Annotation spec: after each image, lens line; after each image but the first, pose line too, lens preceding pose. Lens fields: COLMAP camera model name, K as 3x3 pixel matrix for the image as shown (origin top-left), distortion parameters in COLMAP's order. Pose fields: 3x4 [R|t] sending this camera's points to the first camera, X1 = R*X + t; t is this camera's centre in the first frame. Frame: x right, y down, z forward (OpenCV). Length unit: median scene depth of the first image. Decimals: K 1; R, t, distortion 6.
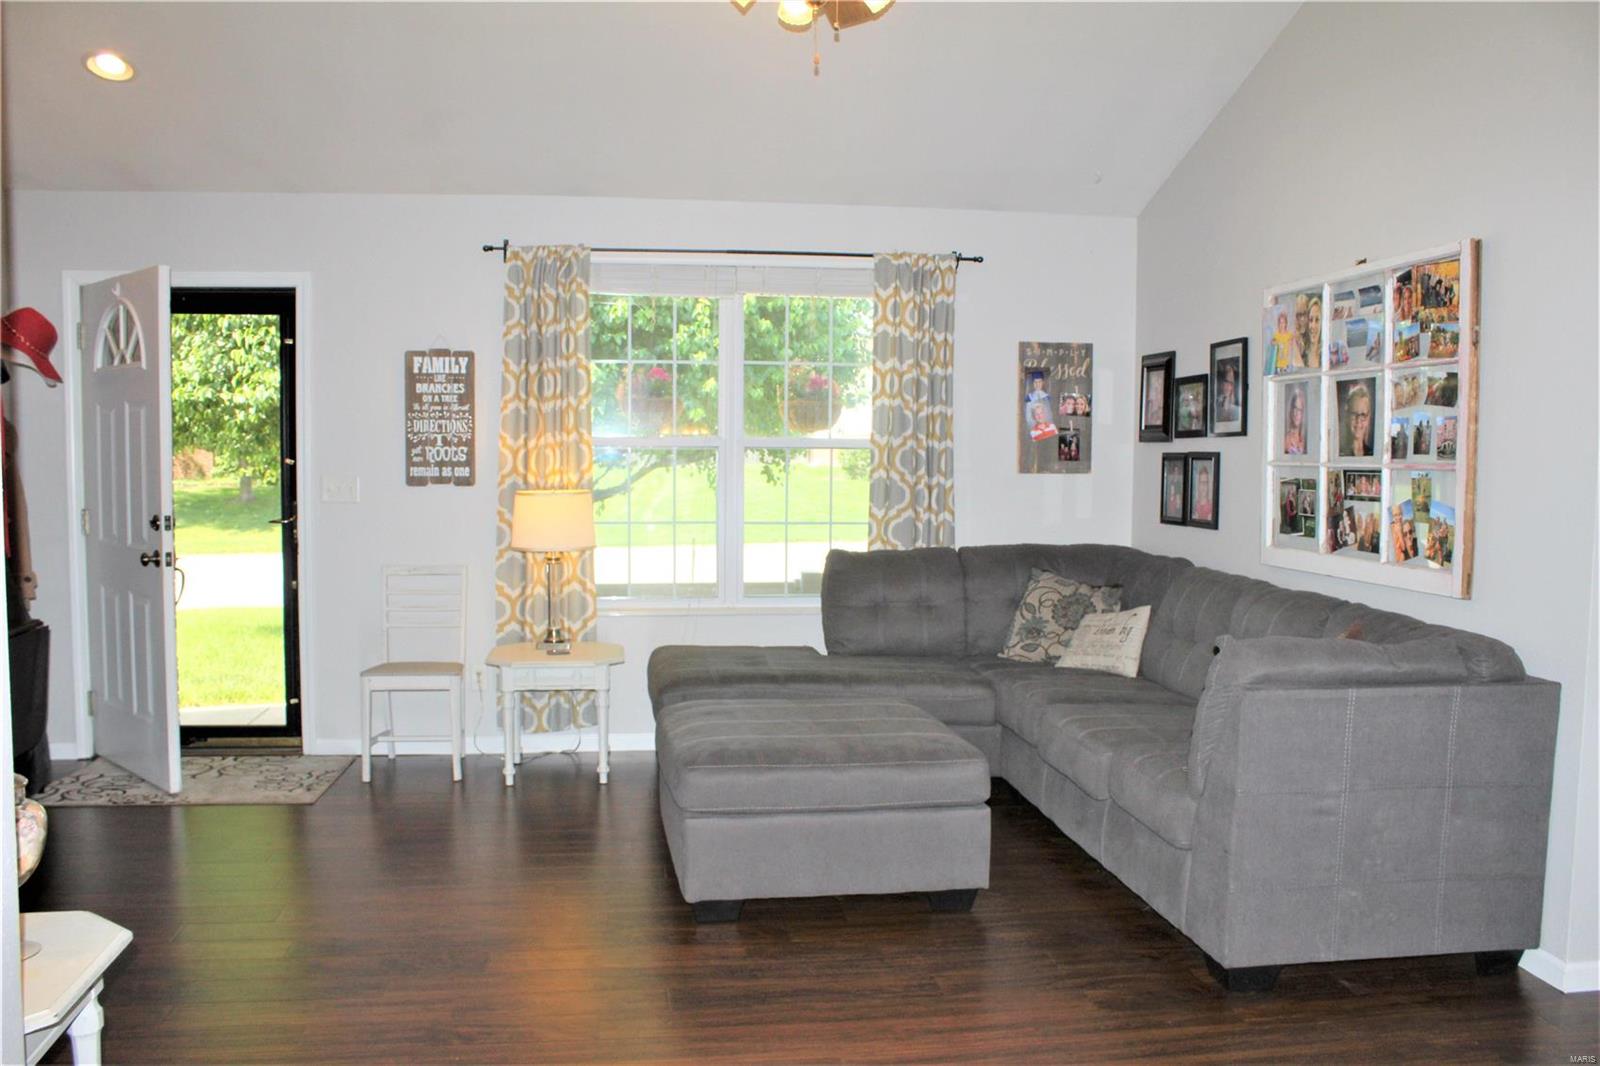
lens RADIAL K [[1327.9, 0, 795.1], [0, 1327.9, 549.1], [0, 0, 1]] dist [-0.170786, 0.155053]
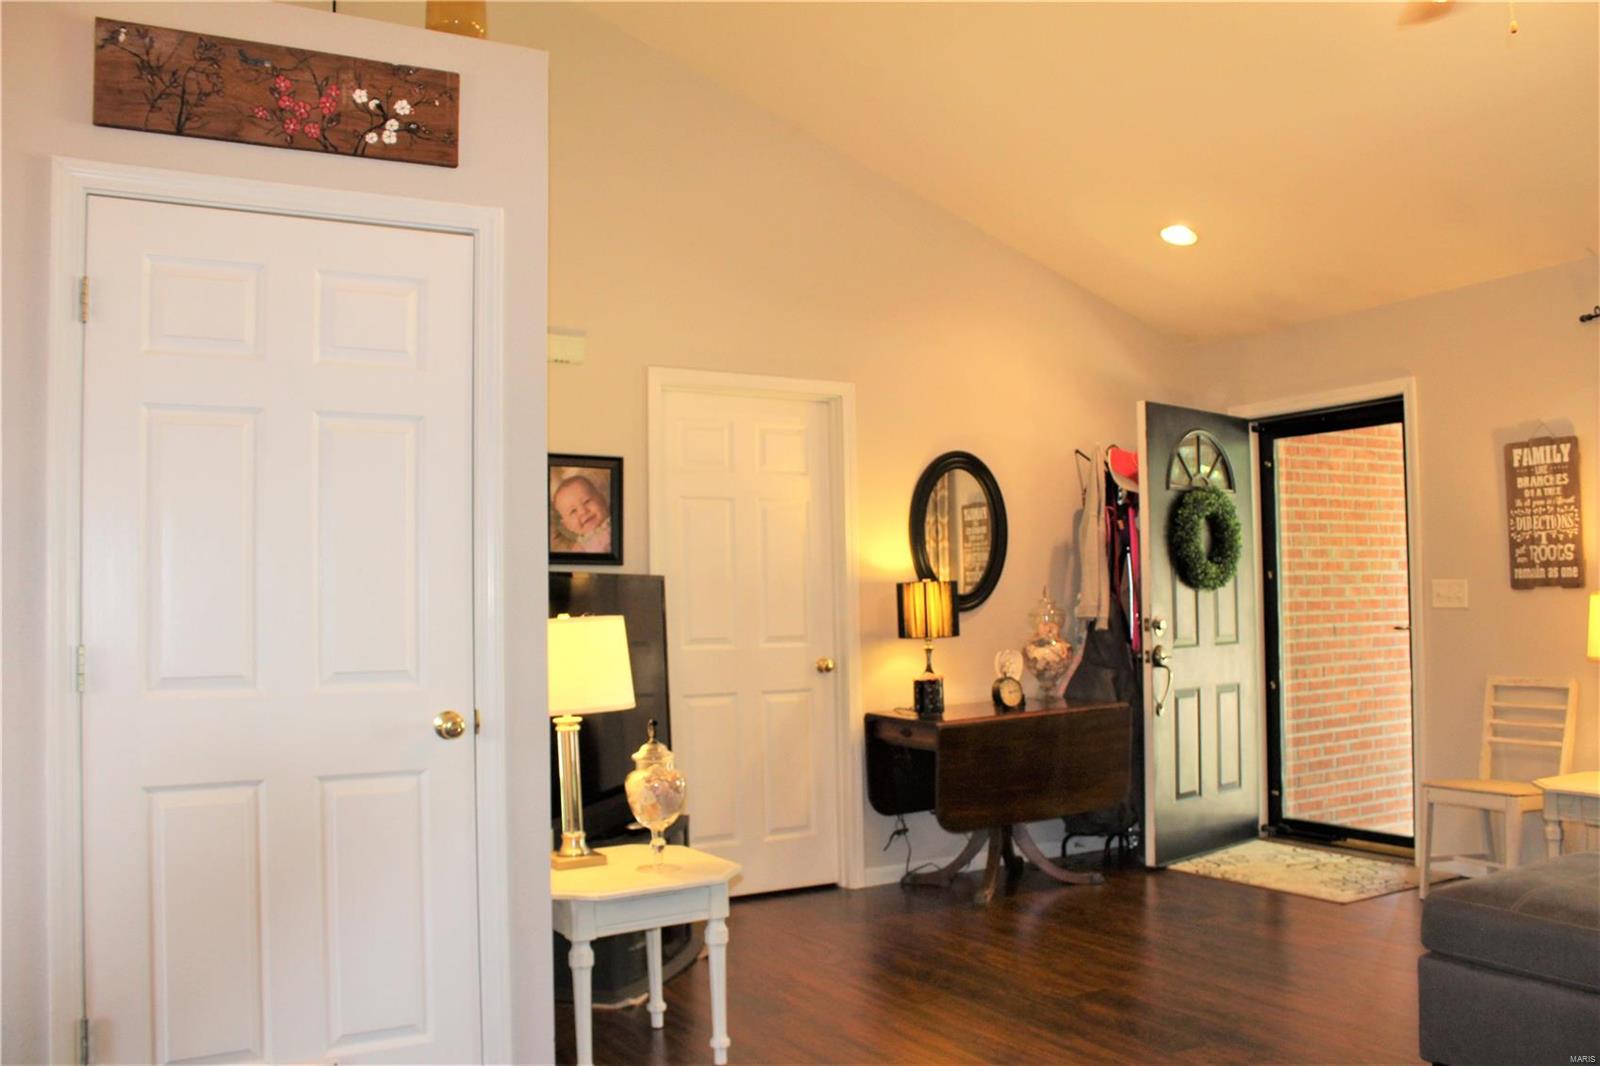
lens RADIAL K [[1324.4, 0, 795.4], [0, 1324.4, 552.5], [0, 0, 1]] dist [-0.166656, 0.146241]
pose [[0.376098, -0.050864, -0.925183, 0.345617], [-0.048780, 0.996021, -0.074588, 0.017389], [0.925295, 0.073183, 0.372120, 0.197611]]
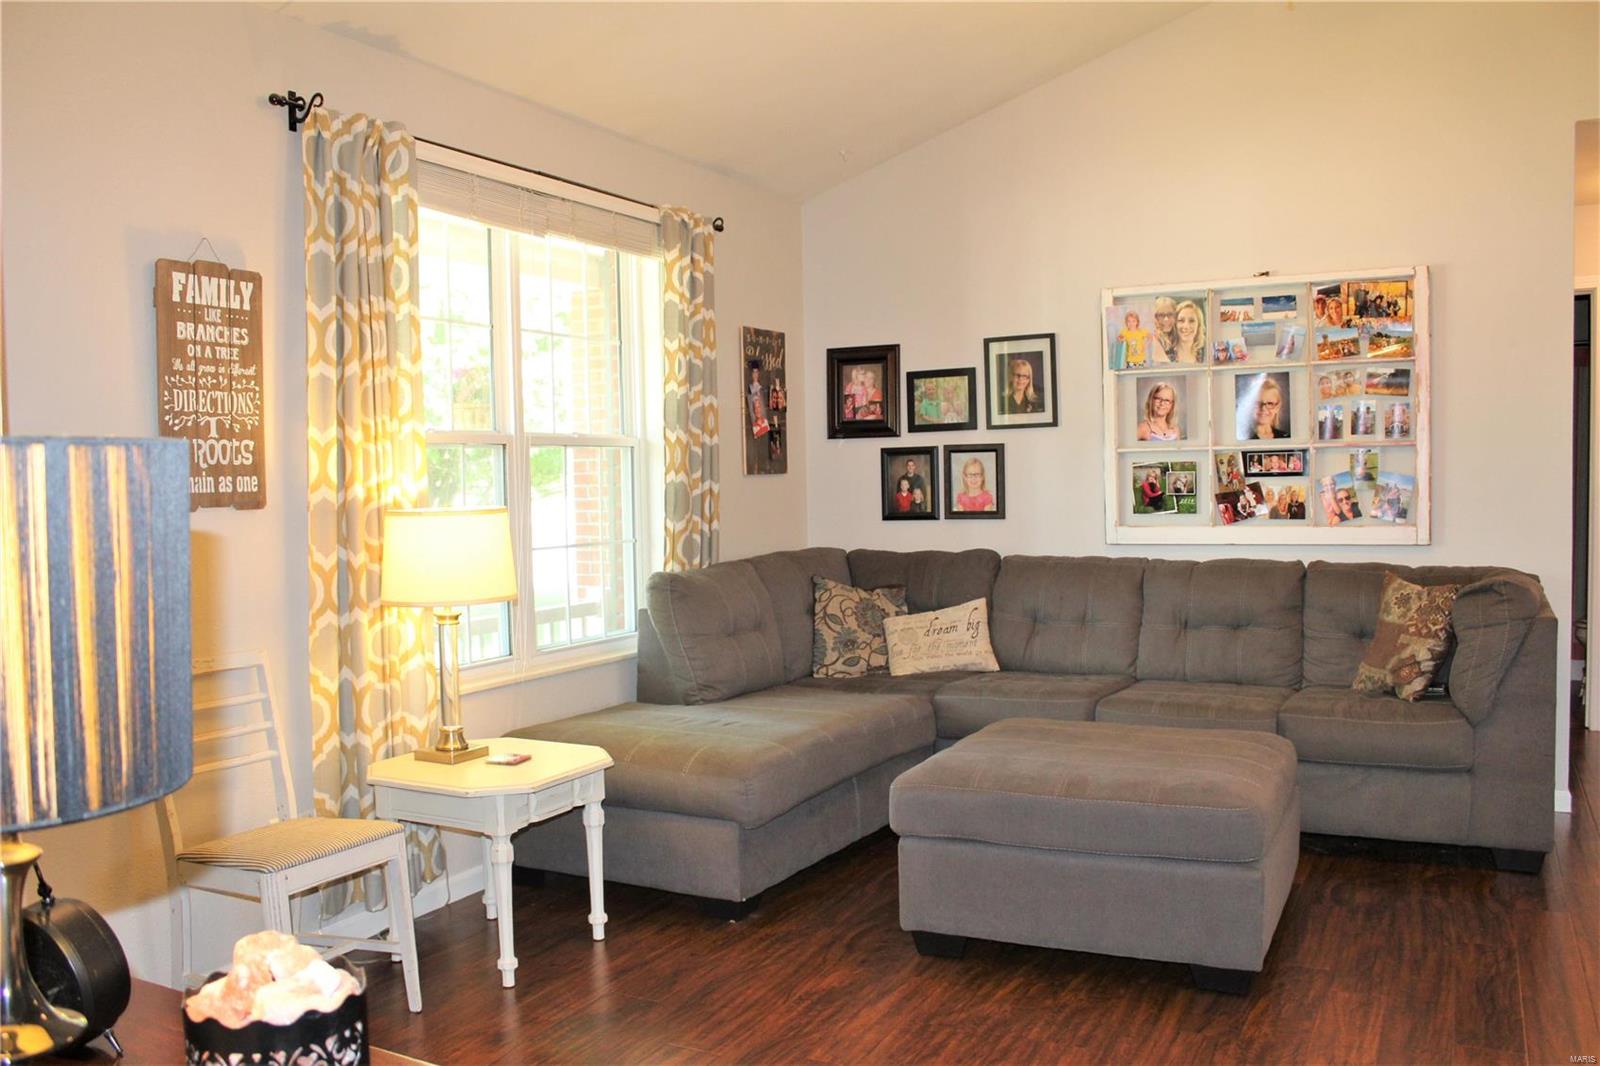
lens RADIAL K [[1332.4, 0, 795.7], [0, 1332.4, 553.5], [0, 0, 1]] dist [-0.168200, 0.151562]
pose [[0.578256, -0.064367, 0.813312, -0.577603], [0.084959, 0.996214, 0.018437, -0.019529], [-0.811419, 0.058436, 0.581536, 0.488235]]
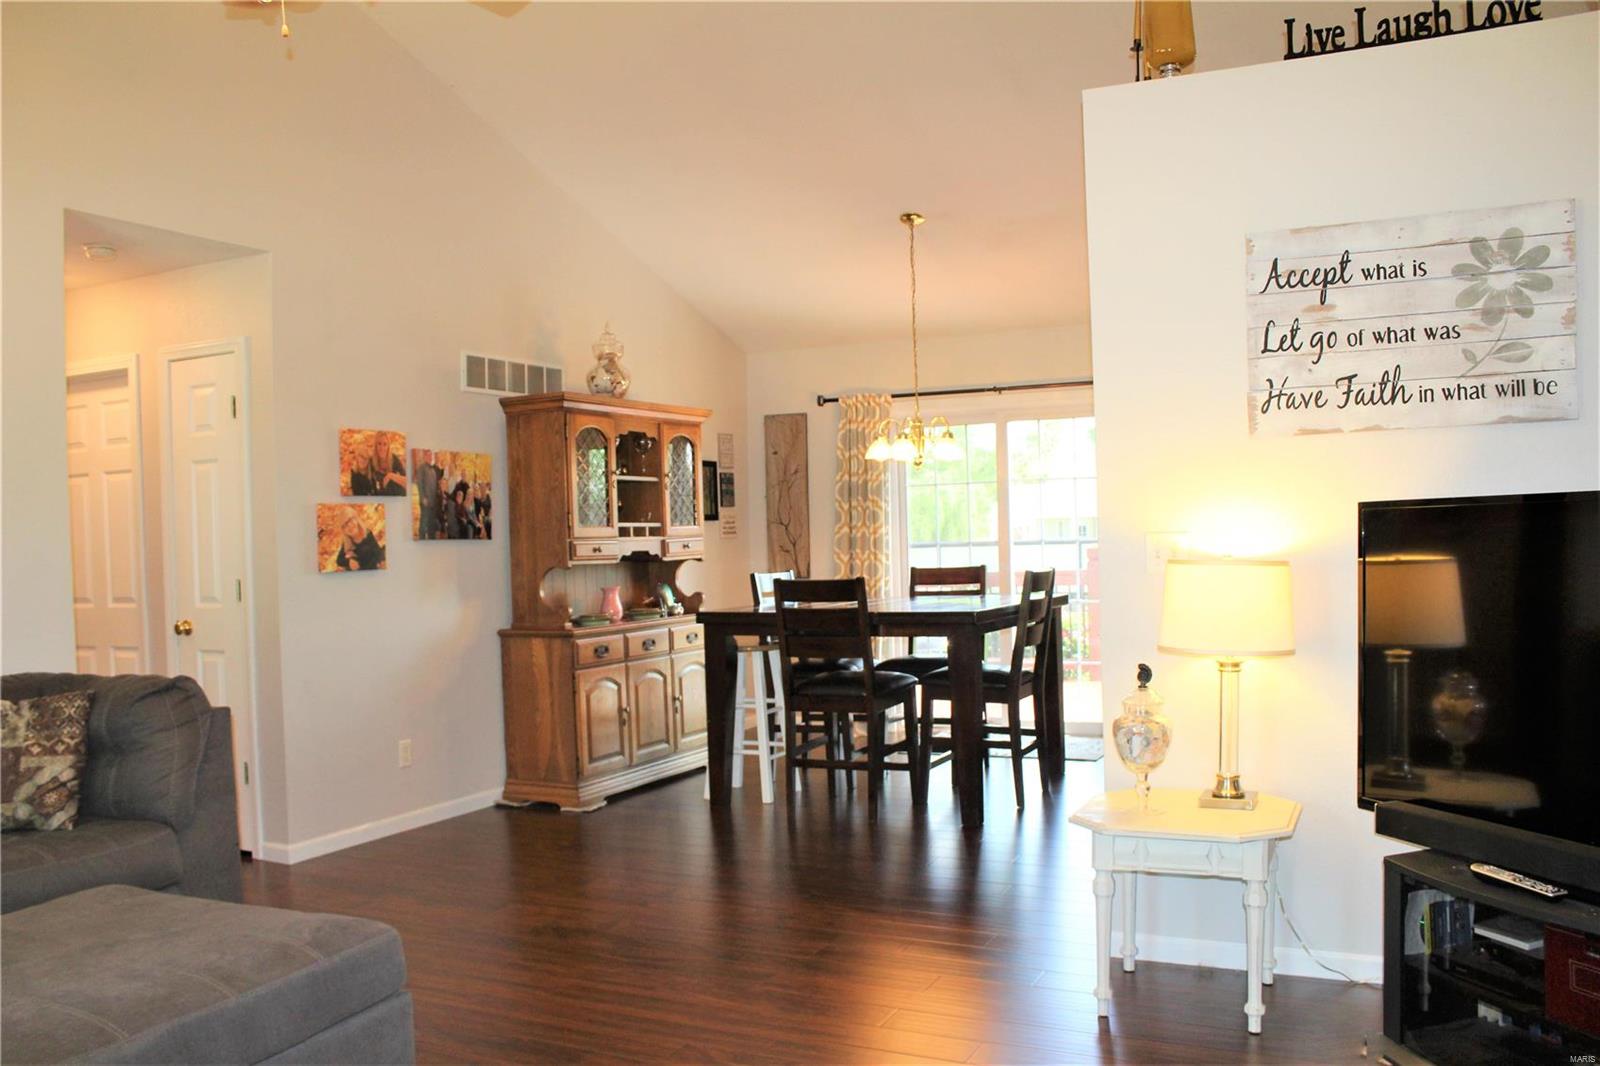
lens RADIAL K [[1332.4, 0, 795.7], [0, 1332.4, 553.5], [0, 0, 1]] dist [-0.168200, 0.151562]
pose [[-0.826517, 0.006893, 0.562869, -0.439000], [0.063612, 0.994664, 0.081227, -0.057141], [-0.559305, 0.102940, -0.822545, 0.942322]]
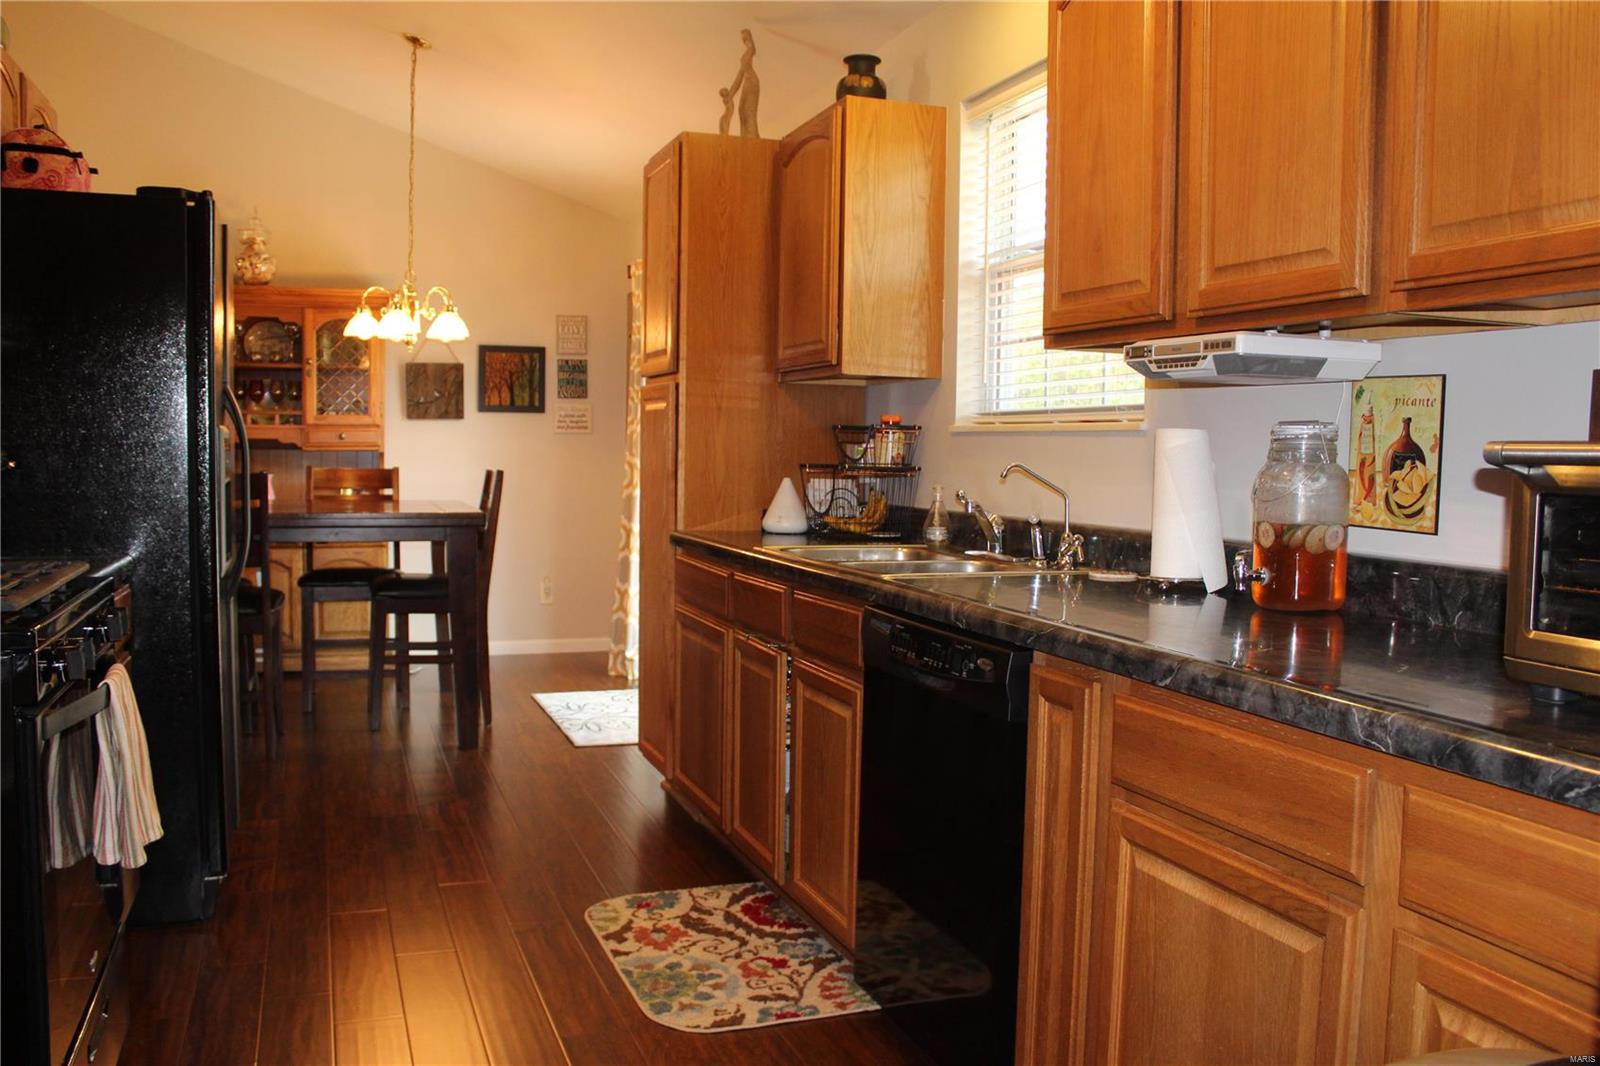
lens RADIAL K [[1332.4, 0, 795.7], [0, 1332.4, 553.5], [0, 0, 1]] dist [-0.168200, 0.151562]
pose [[-0.203026, -0.088391, 0.975176, -0.880996], [0.056523, 0.993199, 0.101793, 0.038920], [-0.977541, 0.075786, -0.196649, -0.188440]]
